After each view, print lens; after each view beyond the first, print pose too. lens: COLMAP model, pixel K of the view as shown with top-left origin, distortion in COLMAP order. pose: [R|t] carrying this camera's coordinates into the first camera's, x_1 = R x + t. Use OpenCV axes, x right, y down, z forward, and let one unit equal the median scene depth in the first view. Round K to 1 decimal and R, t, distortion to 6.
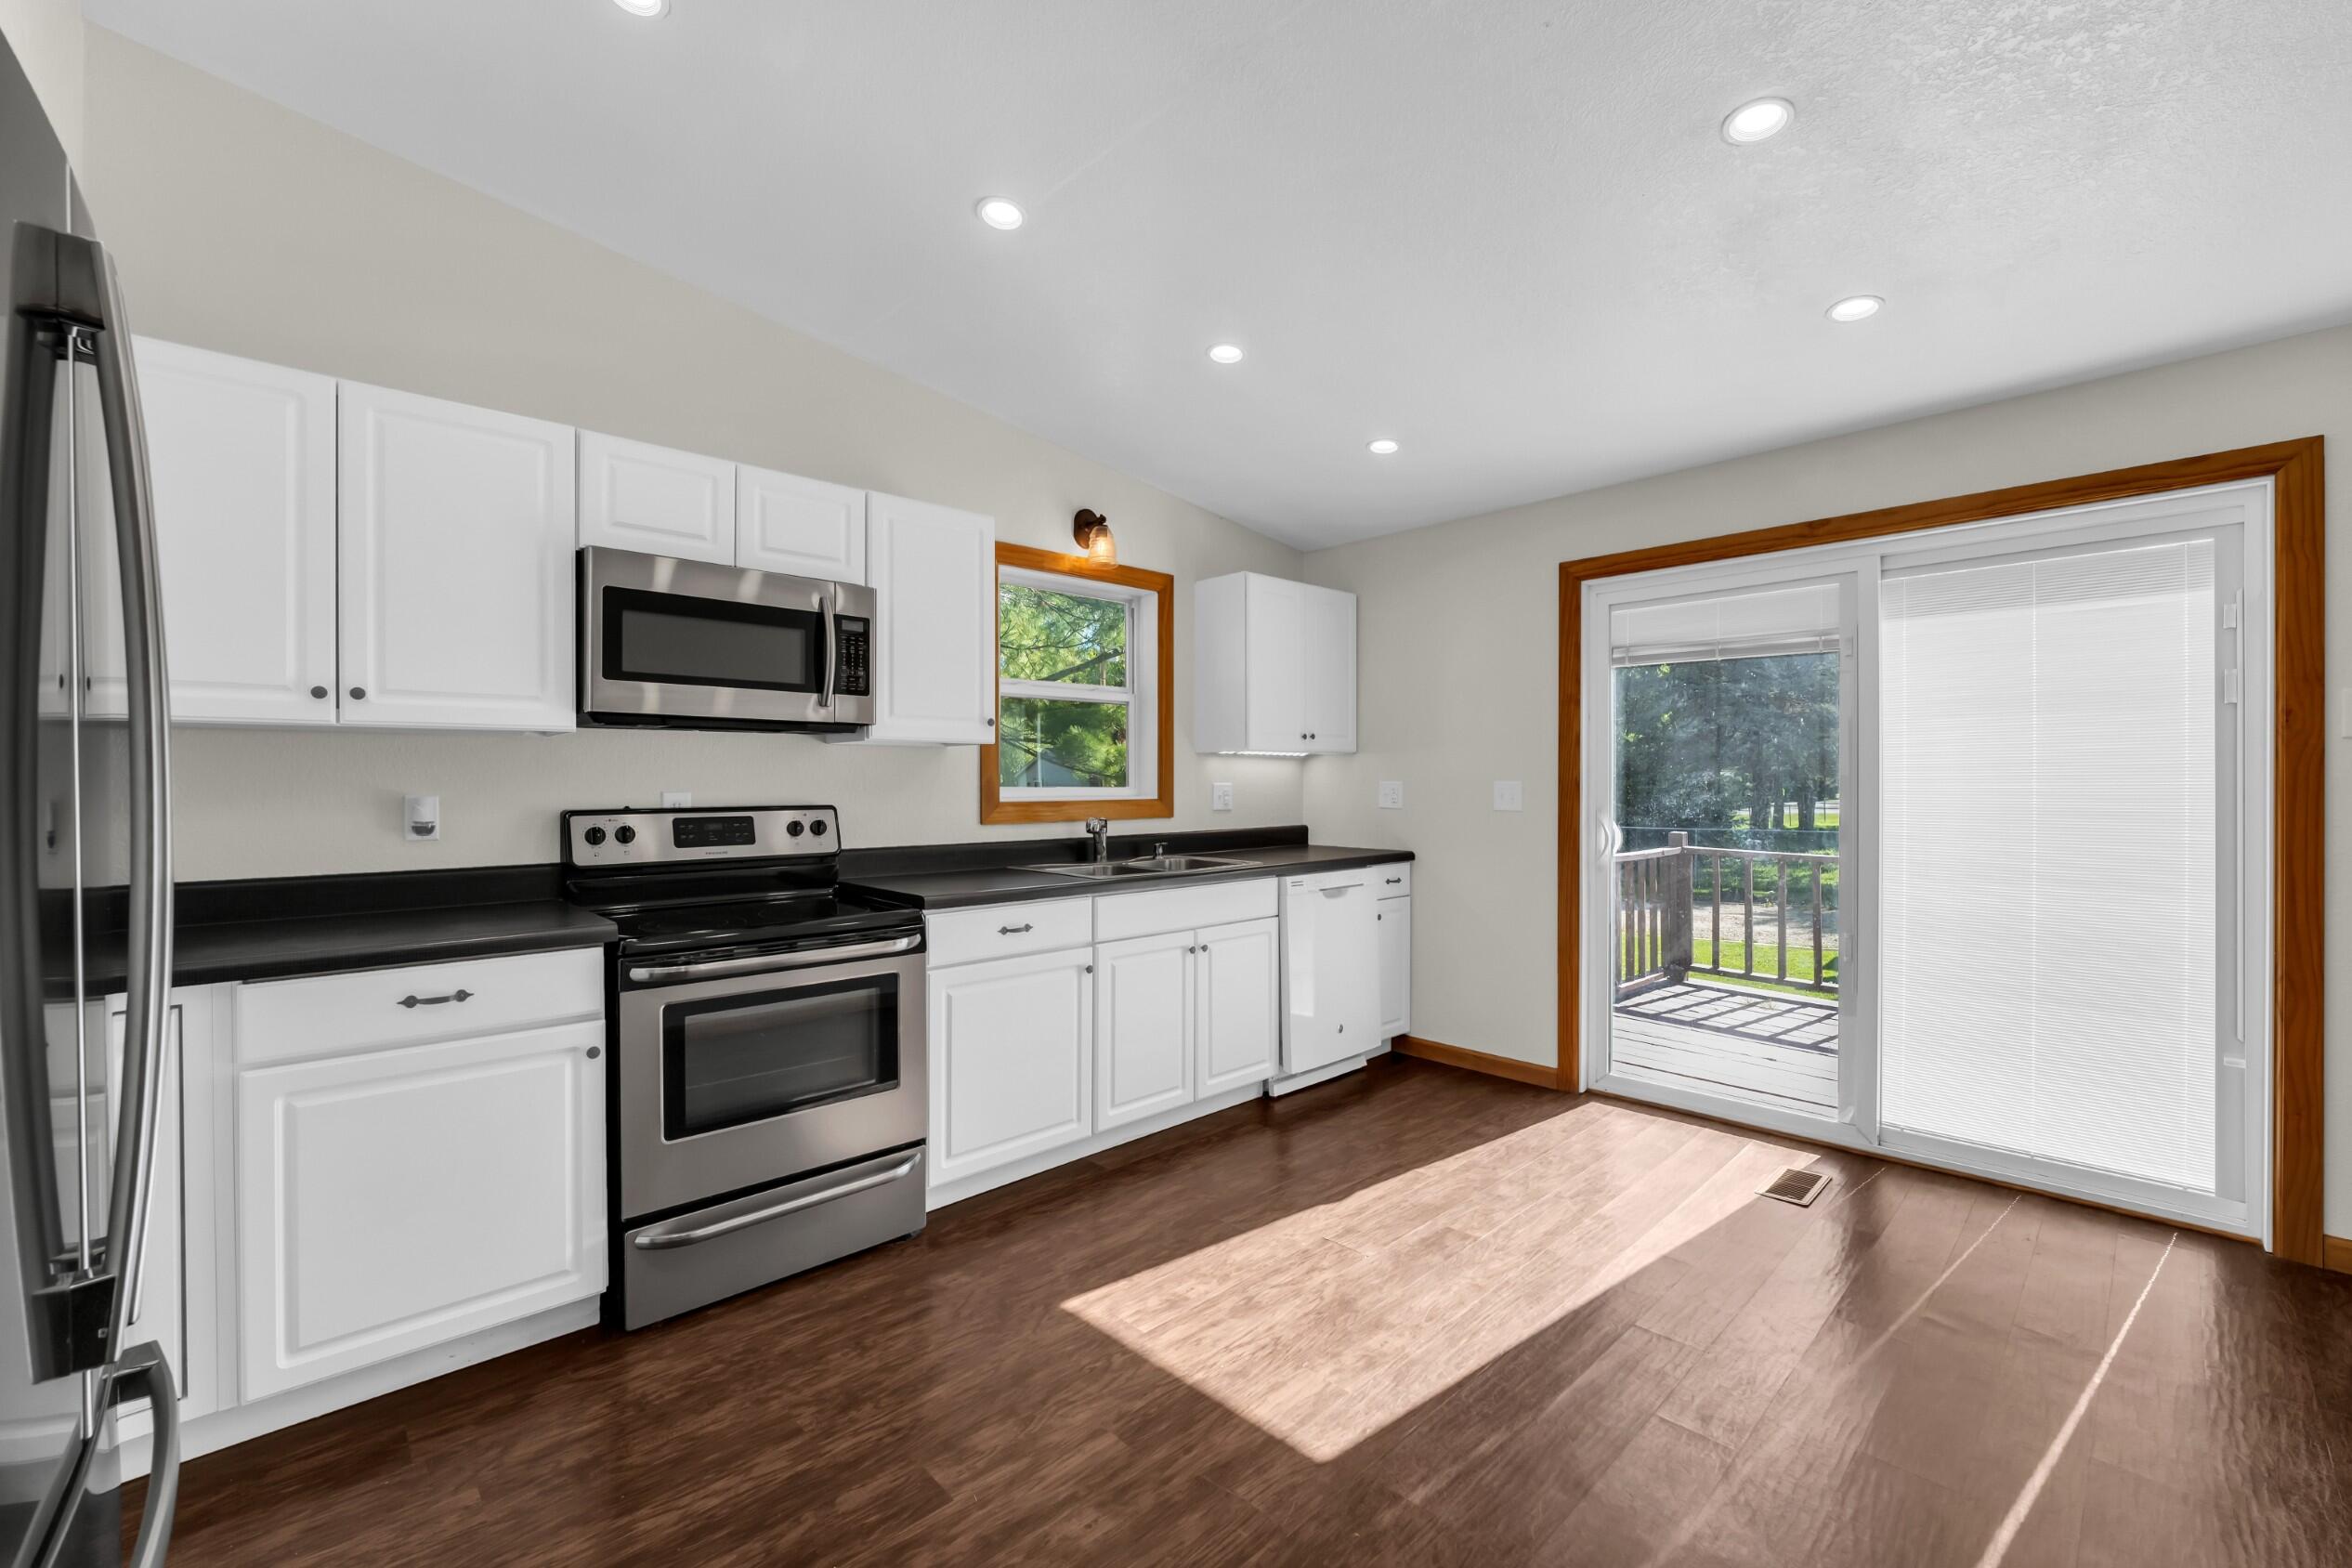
lens RADIAL K [[958.5, 0, 1165.7], [0, 958.5, 782.3], [0, 0, 1]] dist [-0.008707, 0.000125]
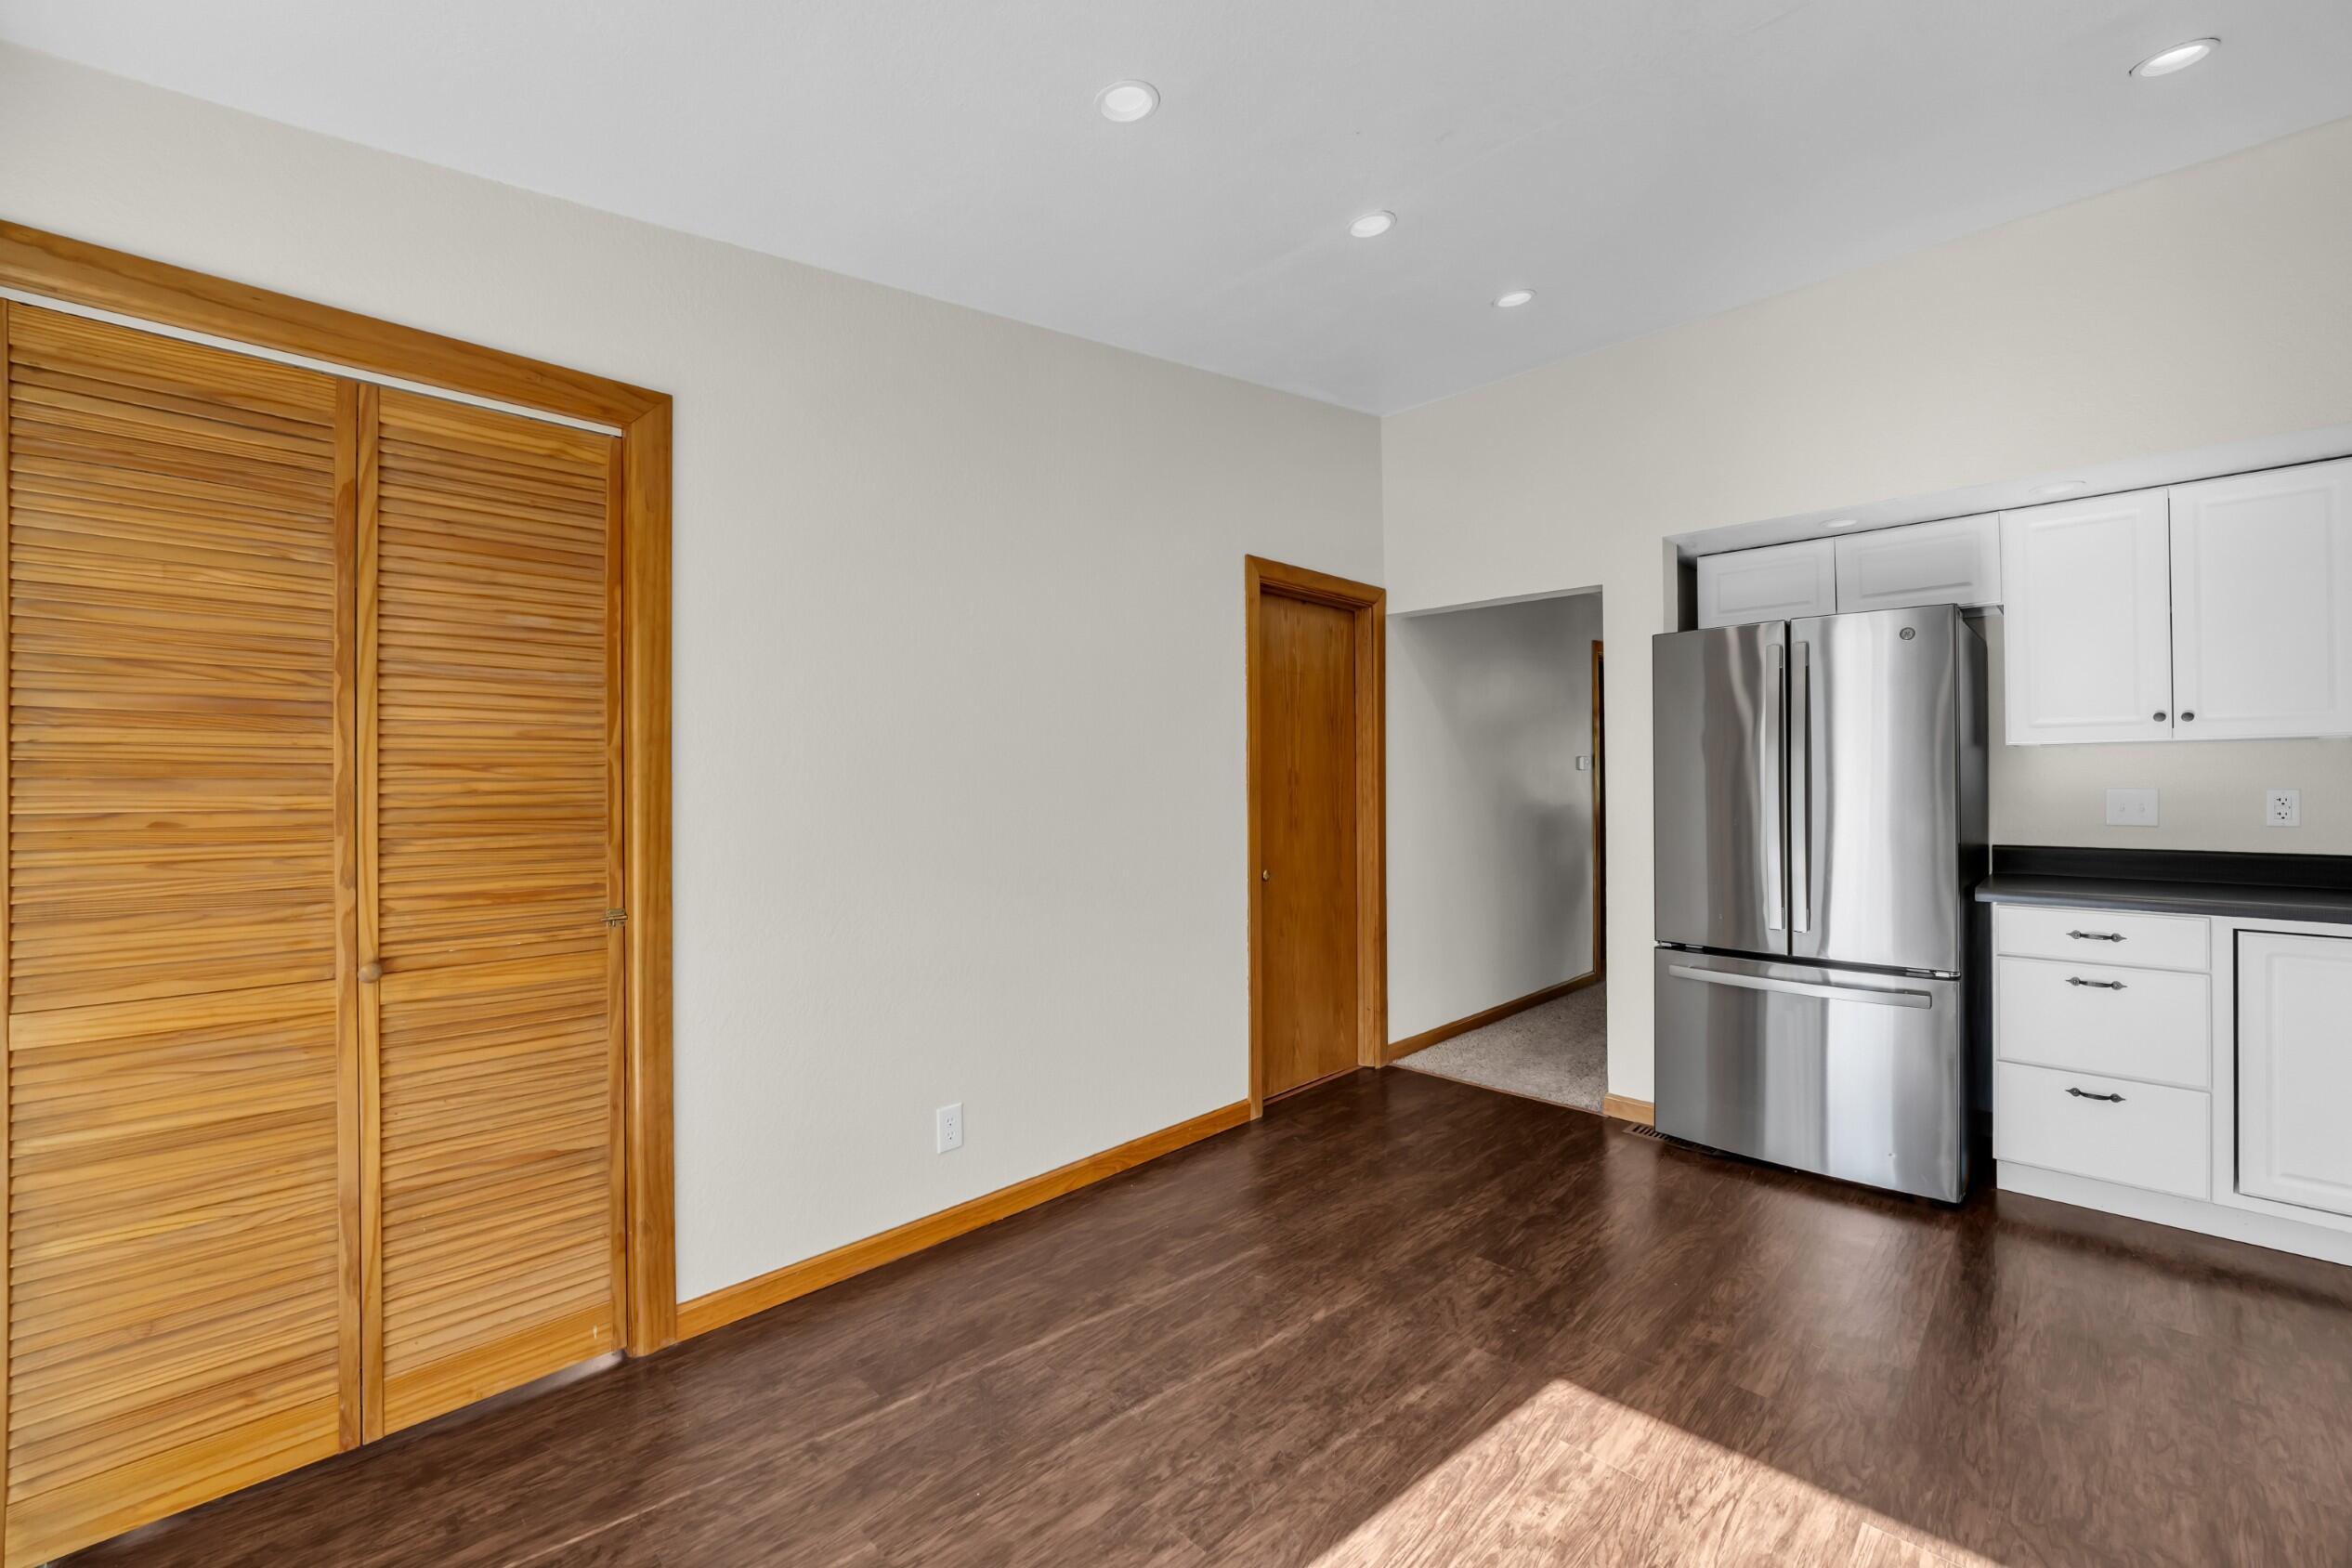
lens RADIAL K [[958.5, 0, 1165.7], [0, 958.5, 782.3], [0, 0, 1]] dist [-0.008707, 0.000125]
pose [[-0.999036, 0.006366, -0.043432, 0.427047], [0.006112, 0.999963, 0.005992, -0.009146], [0.043468, 0.005721, -0.999038, 1.326373]]
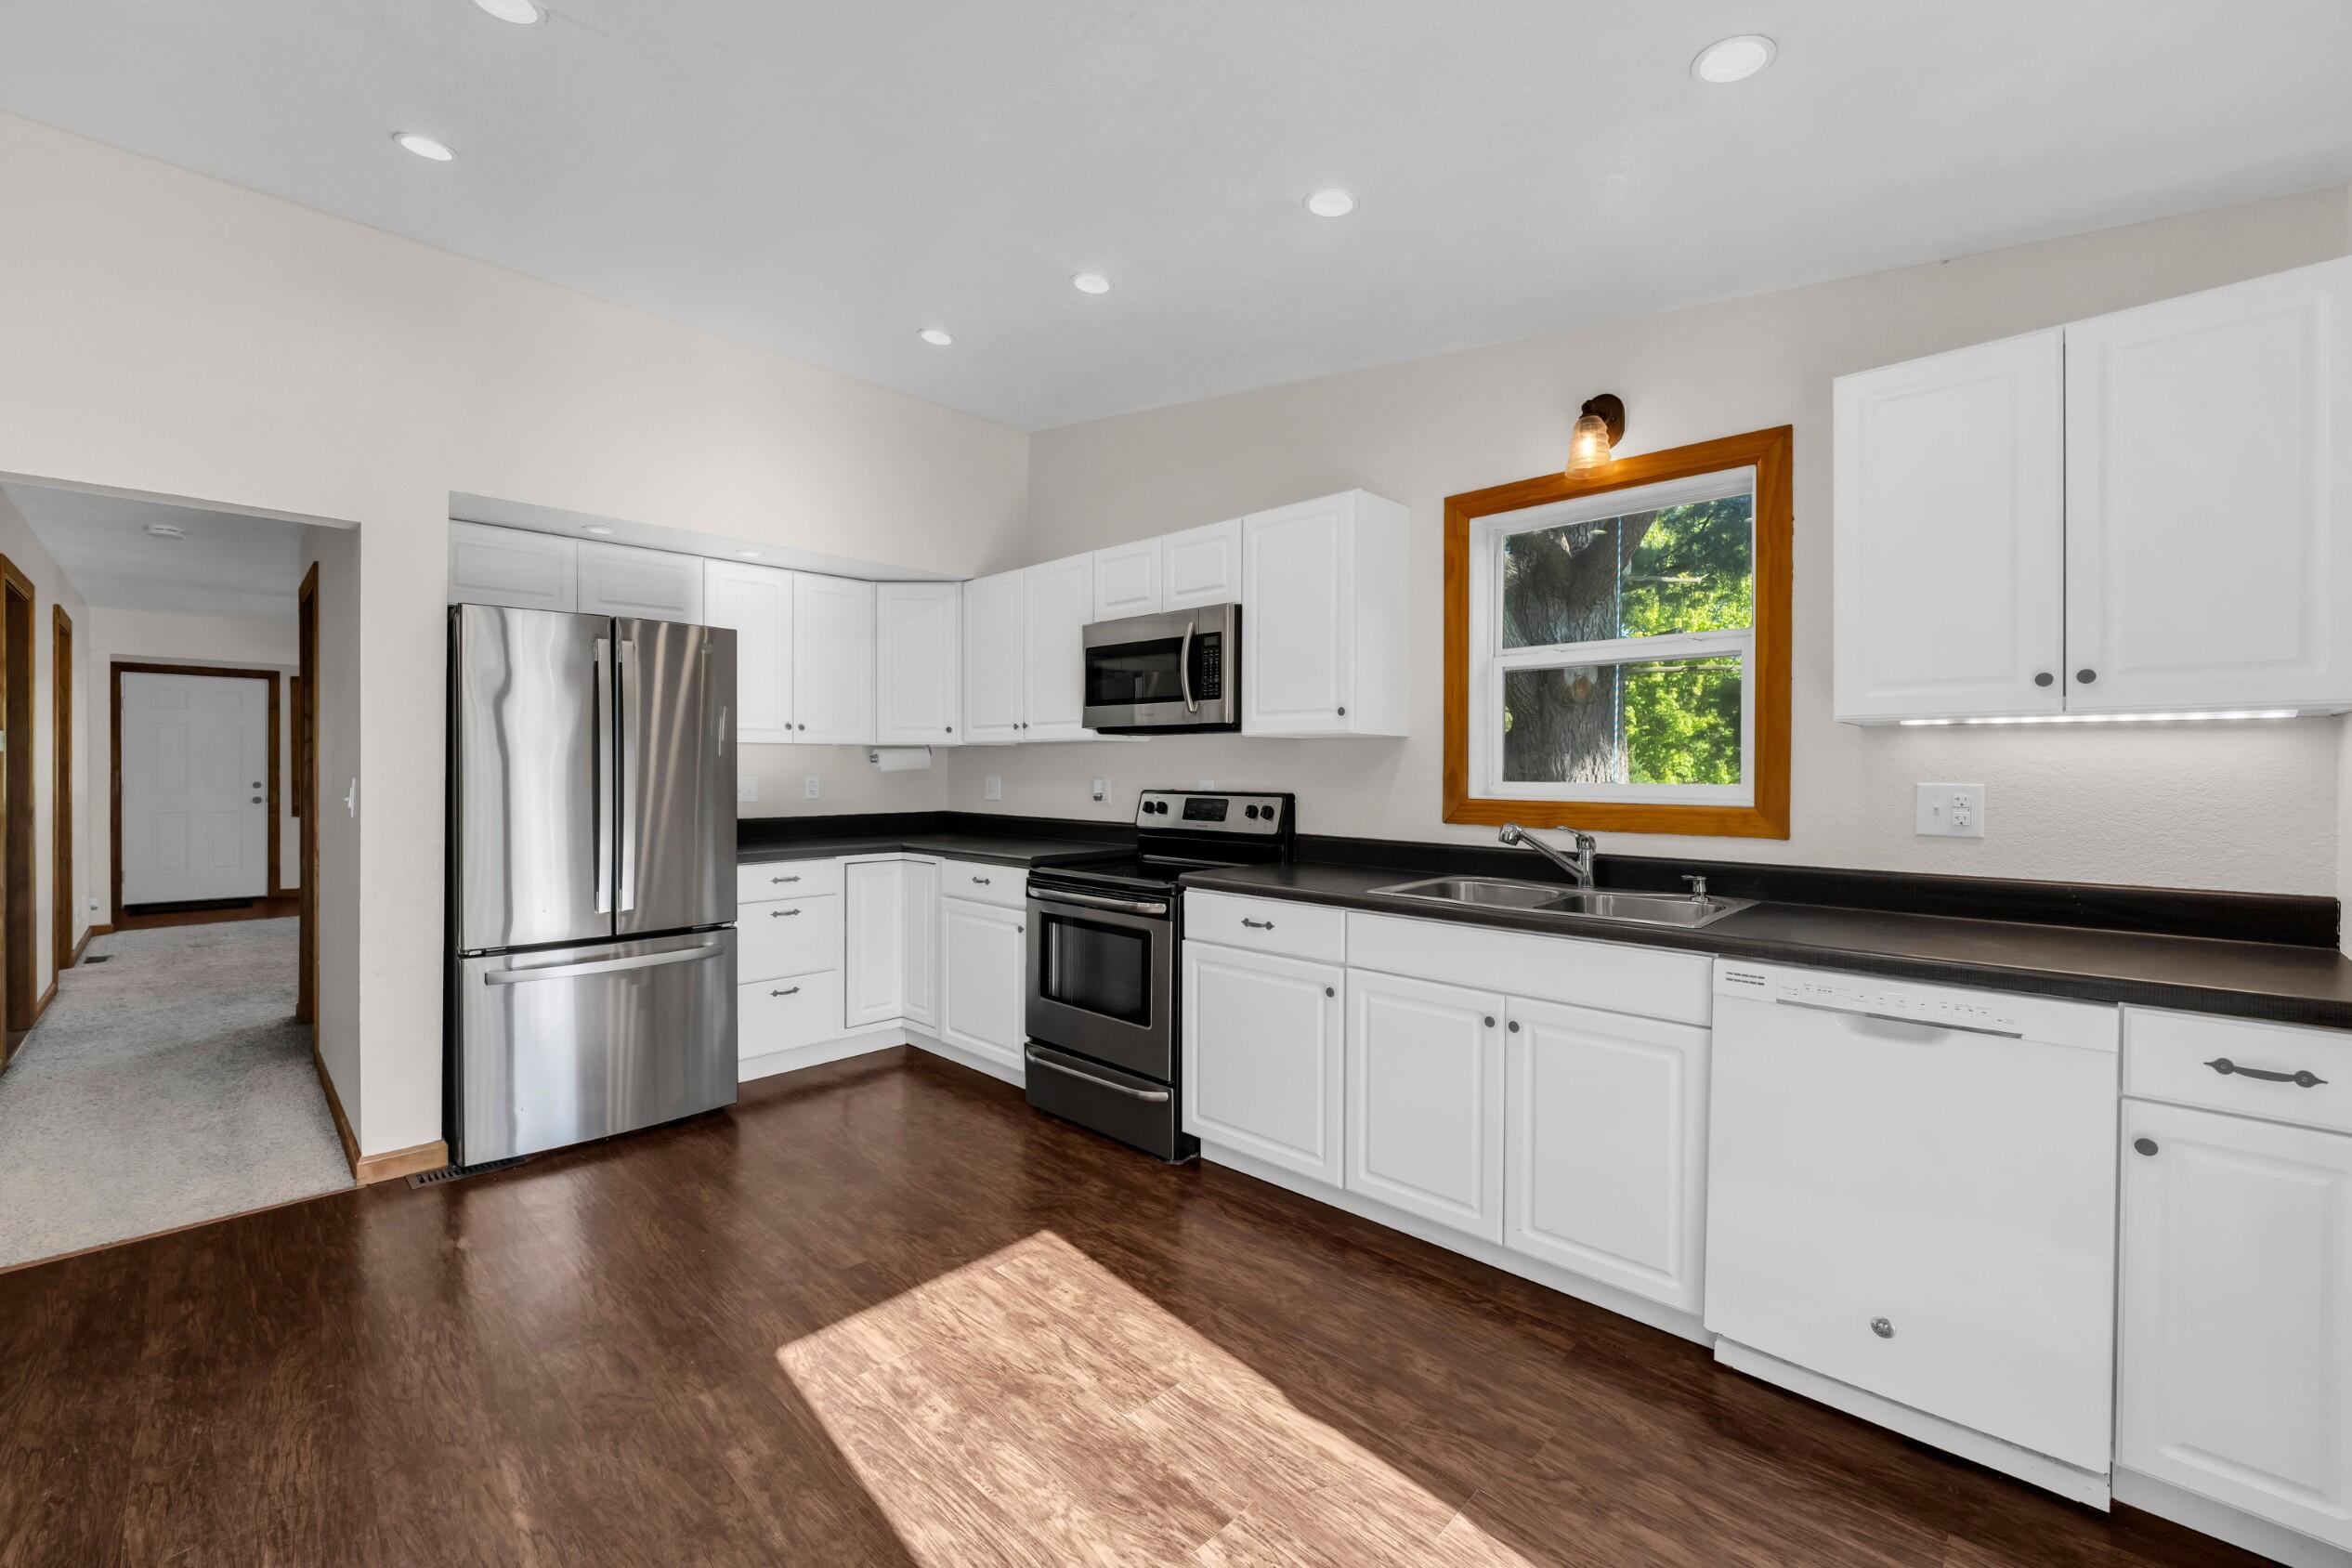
lens RADIAL K [[957.3, 0, 1165.6], [0, 957.3, 768.5], [0, 0, 1]] dist [-0.011506, -0.000007]
pose [[0.049253, 0.003693, -0.998779, 0.847591], [-0.005691, 0.999978, 0.003417, -0.009855], [0.998770, 0.005516, 0.049273, 0.882997]]
